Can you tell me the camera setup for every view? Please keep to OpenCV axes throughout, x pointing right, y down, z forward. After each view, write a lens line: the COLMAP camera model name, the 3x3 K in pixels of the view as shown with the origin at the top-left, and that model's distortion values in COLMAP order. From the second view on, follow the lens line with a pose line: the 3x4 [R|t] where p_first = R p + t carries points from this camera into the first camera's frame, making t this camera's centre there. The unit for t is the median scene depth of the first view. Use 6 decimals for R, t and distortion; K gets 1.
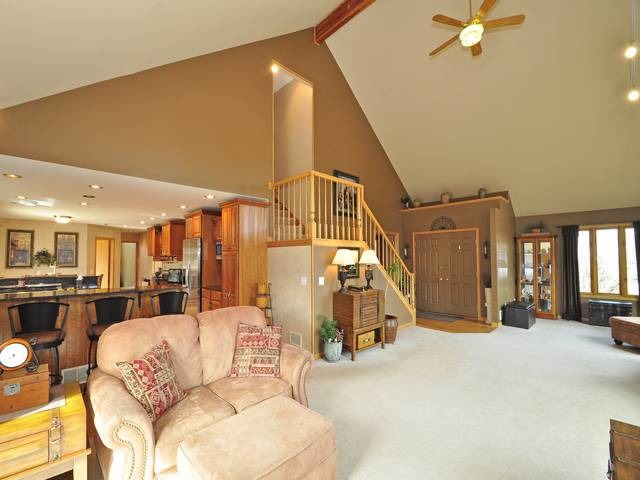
lens RADIAL K [[281.5, 0, 318.2], [0, 281.5, 247.5], [0, 0, 1]] dist [-0.012844, -0.002175]
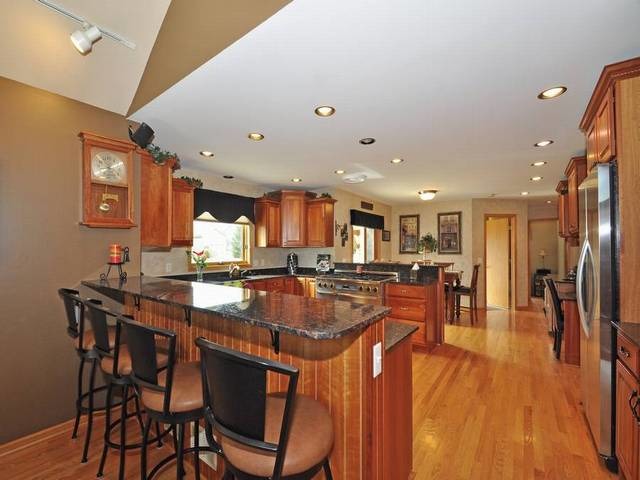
lens RADIAL K [[281.5, 0, 301.3], [0, 281.5, 248.2], [0, 0, 1]] dist [-0.012844, -0.002175]
pose [[0.116001, 0.000266, -0.993249, -0.125660], [0.039962, 0.999189, 0.004934, 0.032557], [0.992445, -0.040264, 0.115896, 0.478309]]
